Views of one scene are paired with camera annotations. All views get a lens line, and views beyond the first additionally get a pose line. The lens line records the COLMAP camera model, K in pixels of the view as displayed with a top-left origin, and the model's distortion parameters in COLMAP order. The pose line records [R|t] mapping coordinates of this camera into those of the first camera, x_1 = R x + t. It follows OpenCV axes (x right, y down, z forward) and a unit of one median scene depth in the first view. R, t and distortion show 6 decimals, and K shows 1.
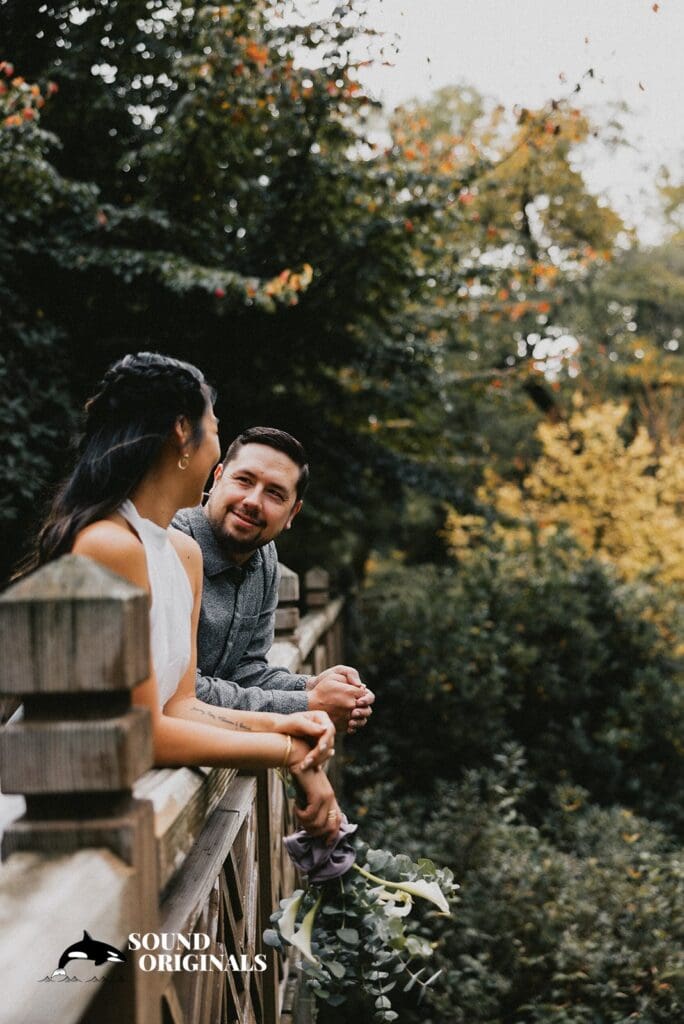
lens RADIAL K [[1211.4, 0, 342.0], [0, 1211.4, 512.0], [0, 0, 1]] dist [-0.008464, -0.007767]
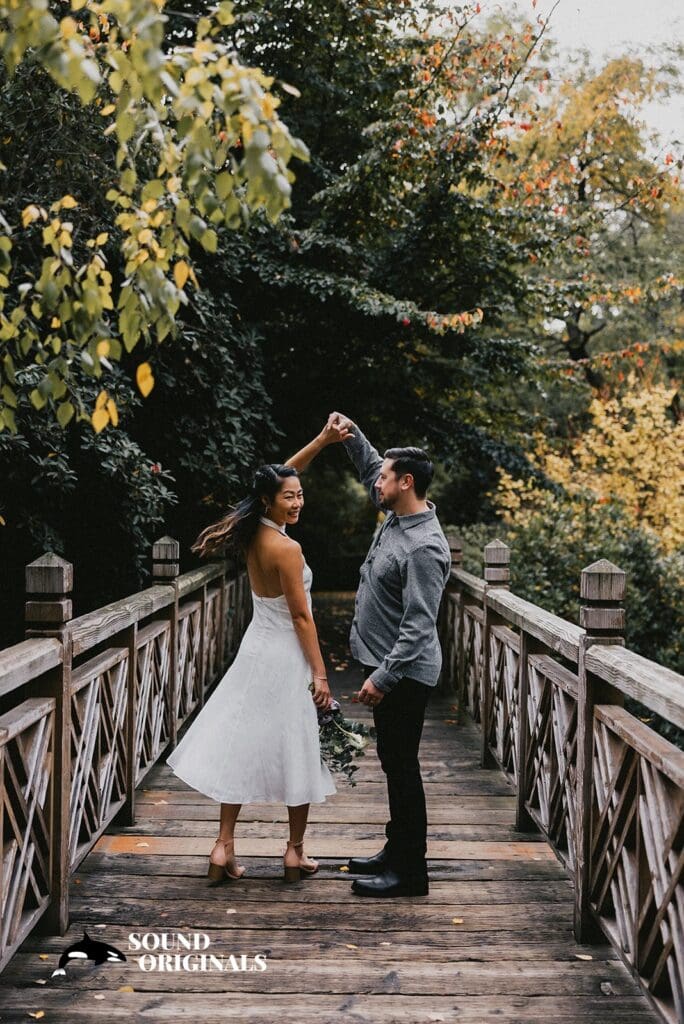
lens RADIAL K [[1310.0, 0, 342.0], [0, 1310.0, 512.0], [0, 0, 1]] dist [0.002250, -0.064910]
pose [[0.998361, 0.056230, 0.010690, -0.123627], [-0.056658, 0.997372, 0.045156, -0.025100], [-0.008122, -0.045688, 0.998923, -0.300250]]
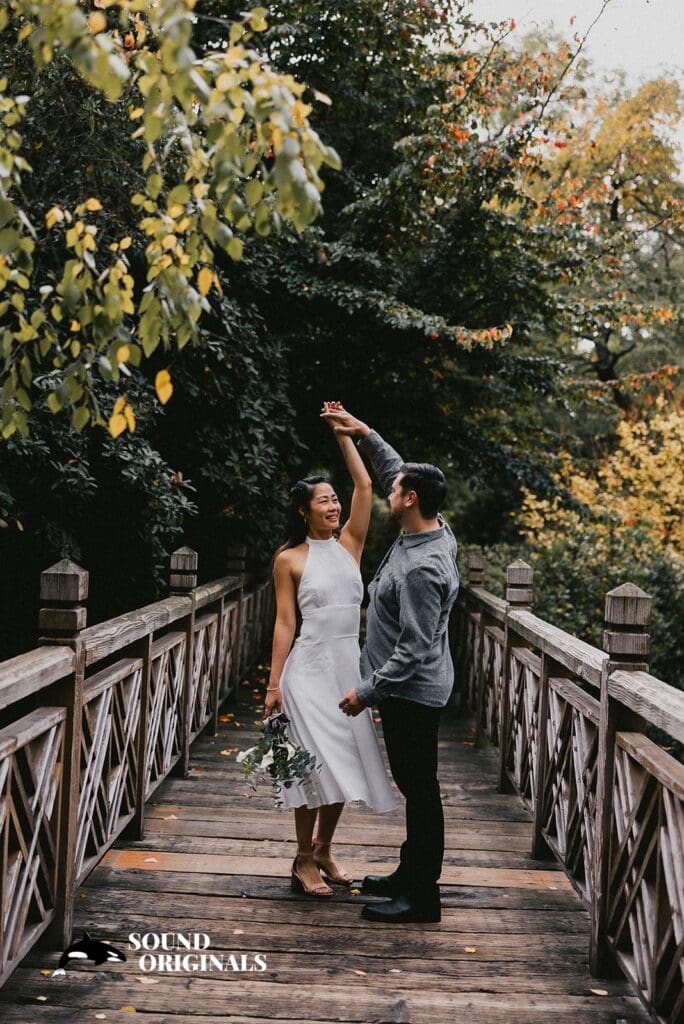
lens RADIAL K [[1317.8, 0, 339.8], [0, 1317.8, 500.9], [0, 0, 1]] dist [-0.003208, -0.009891]
pose [[0.996391, 0.084367, -0.009301, -0.123119], [-0.084097, 0.996108, 0.026406, -0.024506], [0.011493, -0.025529, 0.999608, -0.294219]]
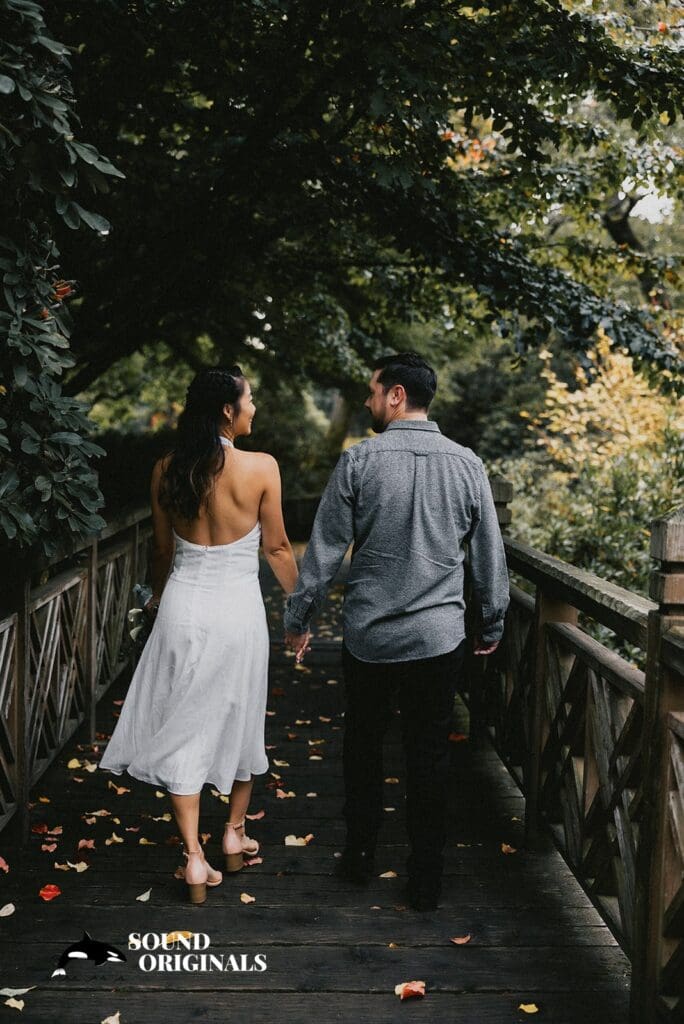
lens RADIAL K [[1211.4, 0, 342.0], [0, 1211.4, 512.0], [0, 0, 1]] dist [-0.008464, -0.007767]
pose [[0.996590, 0.064749, 0.051156, -0.116336], [-0.069680, 0.992407, 0.101357, 0.012343], [-0.044205, -0.104575, 0.993534, 0.473620]]
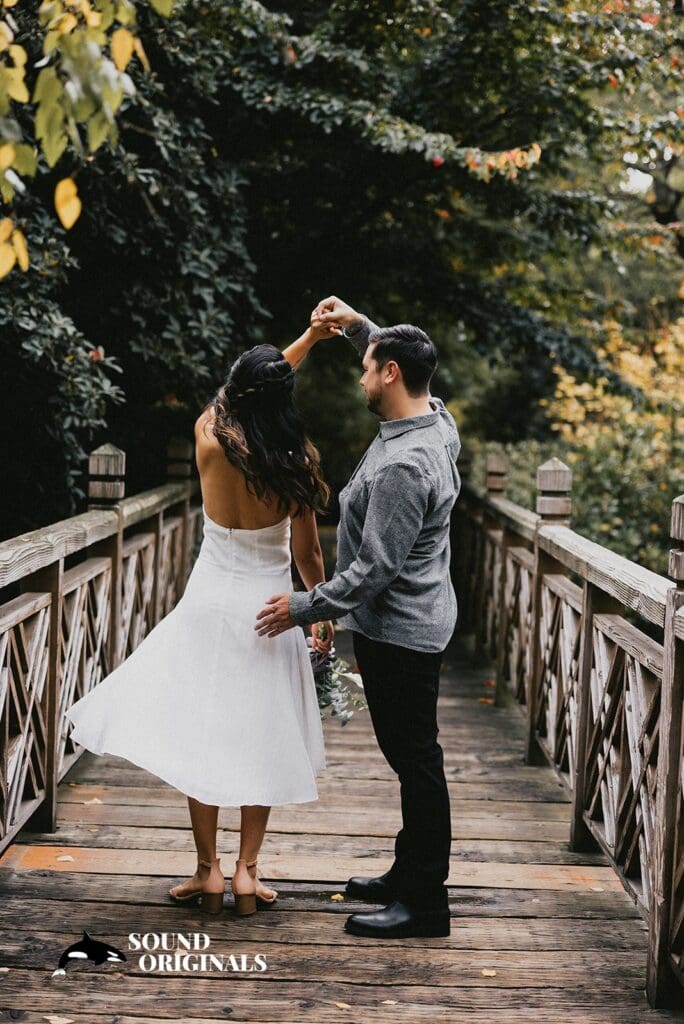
lens RADIAL K [[1702.5, 0, 342.0], [0, 1702.5, 512.0], [0, 0, 1]] dist [0.006240, -0.004370]
pose [[0.996952, 0.077421, 0.009602, -0.120906], [-0.077987, 0.992272, 0.096506, -0.020350], [-0.002056, -0.096961, 0.995286, -0.270191]]
